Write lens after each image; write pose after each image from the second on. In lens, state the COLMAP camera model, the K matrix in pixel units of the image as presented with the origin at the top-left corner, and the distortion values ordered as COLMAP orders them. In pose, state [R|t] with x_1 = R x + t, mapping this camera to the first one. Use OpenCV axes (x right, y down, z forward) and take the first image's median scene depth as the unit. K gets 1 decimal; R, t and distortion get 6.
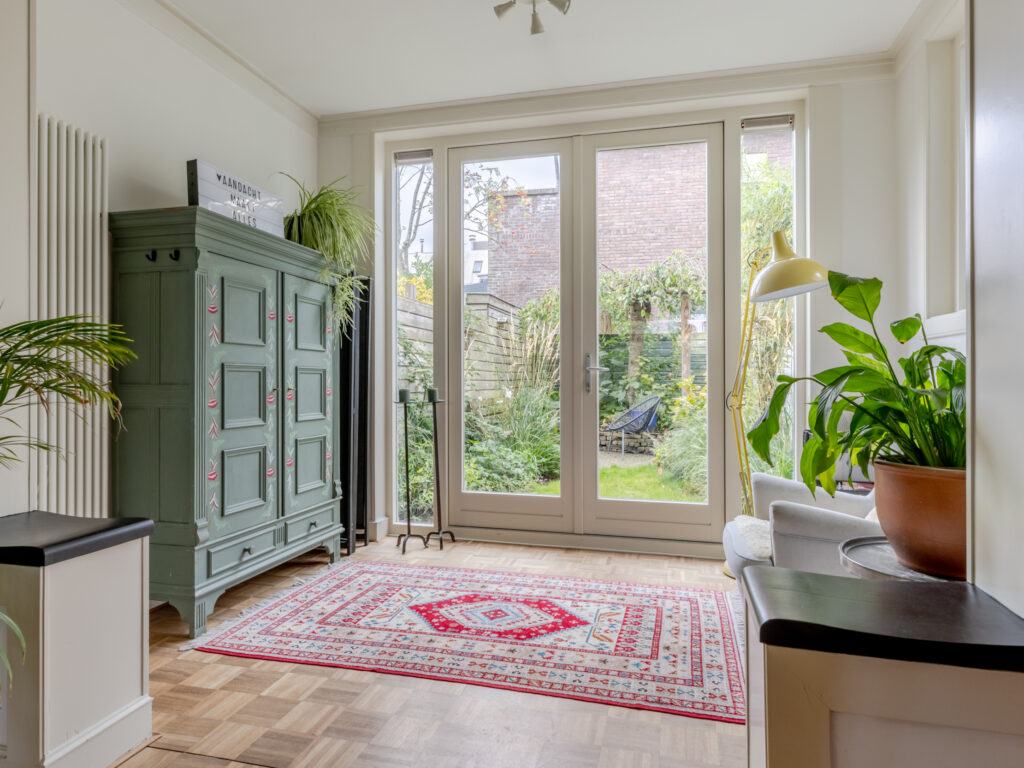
lens RADIAL K [[595.9, 0, 512.0], [0, 595.9, 384.0], [0, 0, 1]] dist [0.029751, 0.000120]
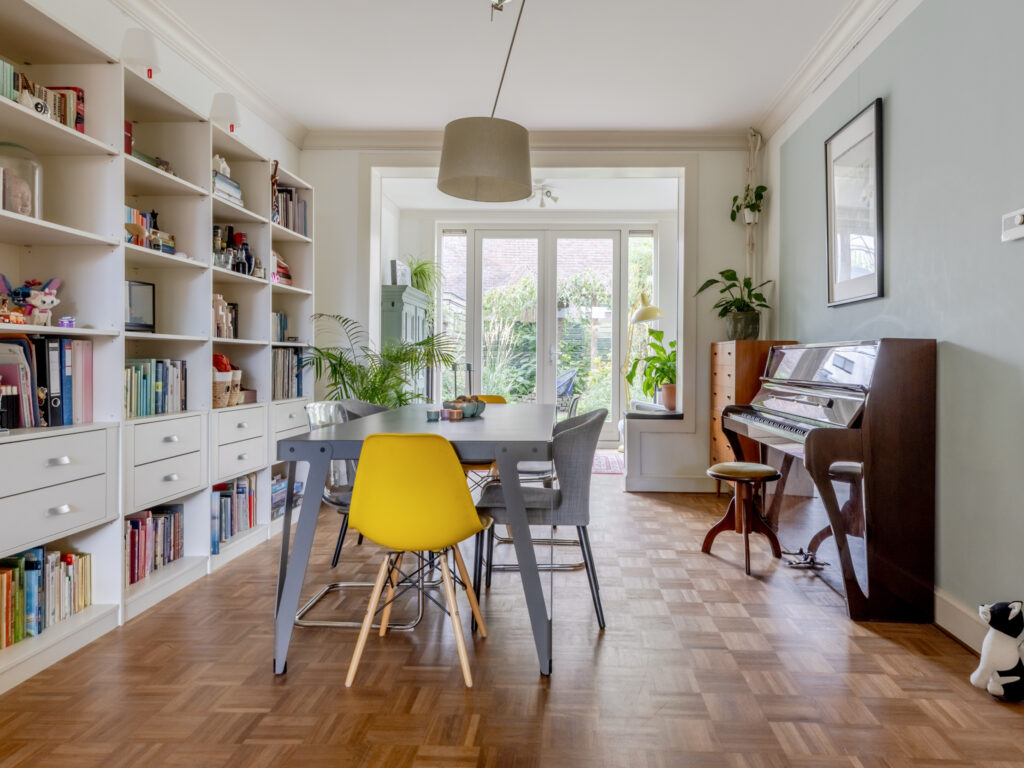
lens RADIAL K [[704.2, 0, 512.0], [0, 704.2, 384.0], [0, 0, 1]] dist [0.007355, 0.000980]
pose [[0.982317, -0.002332, 0.187211, -0.392000], [-0.003758, 0.999475, 0.032171, 0.001434], [-0.187188, -0.032305, 0.981793, -1.107574]]
